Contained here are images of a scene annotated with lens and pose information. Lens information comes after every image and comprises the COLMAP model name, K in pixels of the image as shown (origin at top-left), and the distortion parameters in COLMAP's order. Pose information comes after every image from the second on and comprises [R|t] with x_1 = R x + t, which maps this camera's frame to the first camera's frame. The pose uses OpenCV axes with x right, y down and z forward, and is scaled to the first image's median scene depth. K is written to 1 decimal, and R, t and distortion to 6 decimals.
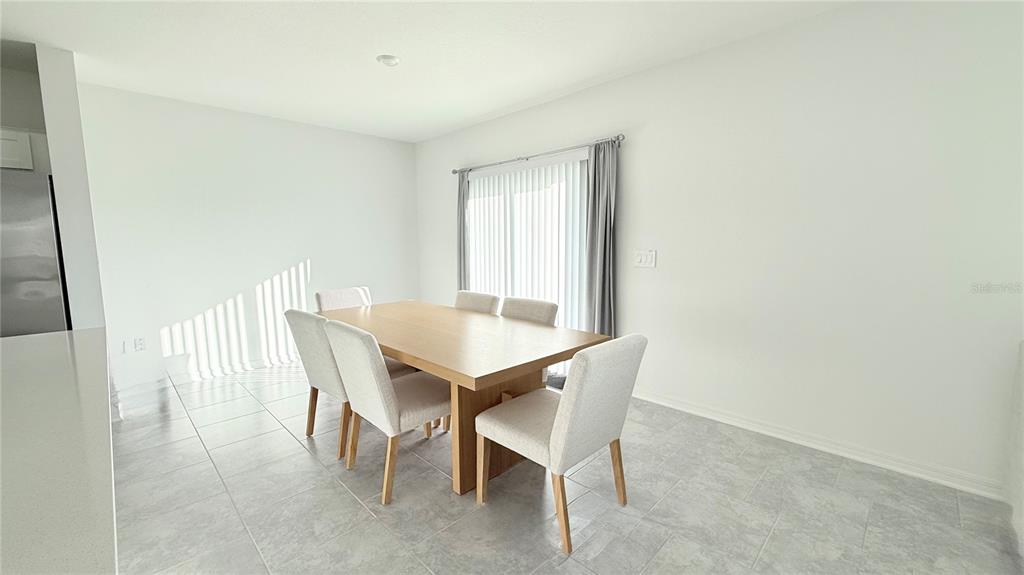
lens RADIAL K [[409.2, 0, 511.6], [0, 409.2, 289.8], [0, 0, 1]] dist [0.000004, -0.000215]
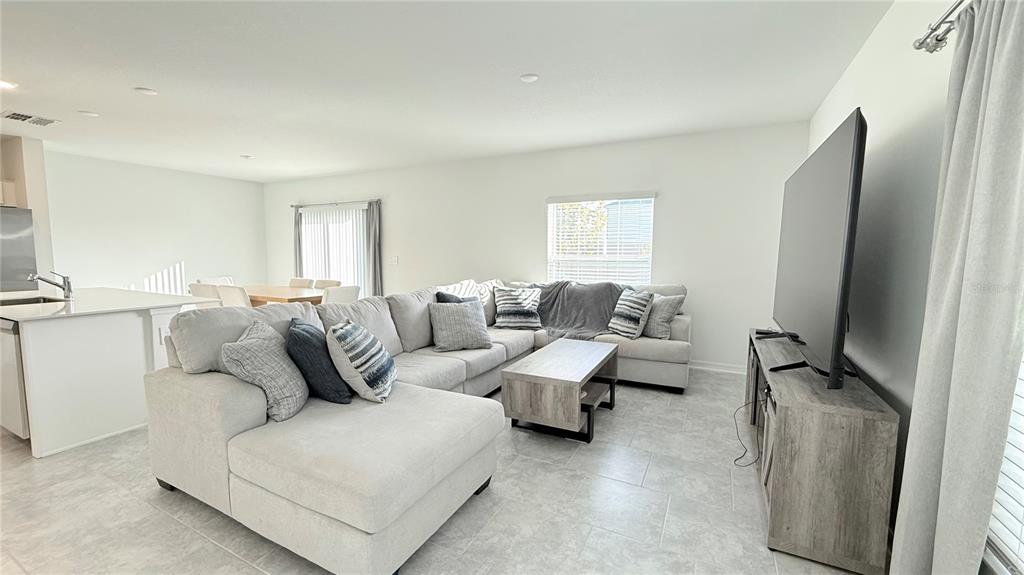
lens RADIAL K [[409.2, 0, 506.6], [0, 409.2, 288.7], [0, 0, 1]] dist [0.000004, -0.000215]
pose [[0.954195, -0.014963, 0.298811, 0.247576], [0.023810, 0.999379, -0.025986, 0.125134], [-0.298237, 0.031911, 0.953958, -1.050982]]
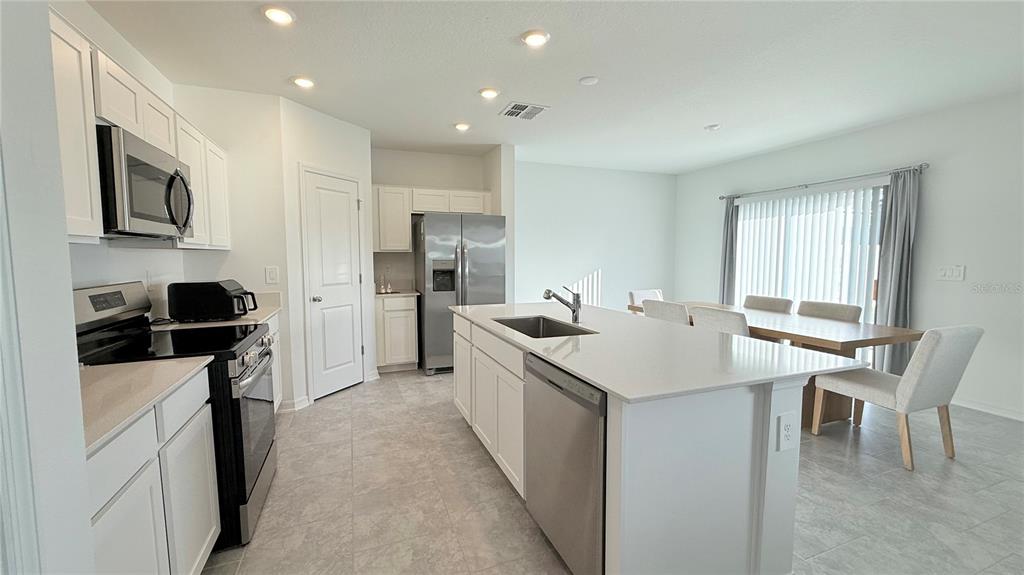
lens RADIAL K [[409.2, 0, 508.7], [0, 409.2, 287.6], [0, 0, 1]] dist [0.000004, -0.000215]
pose [[0.912594, 0.038904, -0.407013, -0.305576], [-0.055271, 0.998064, -0.028529, 0.059674], [0.405115, 0.048532, 0.912977, -0.478691]]
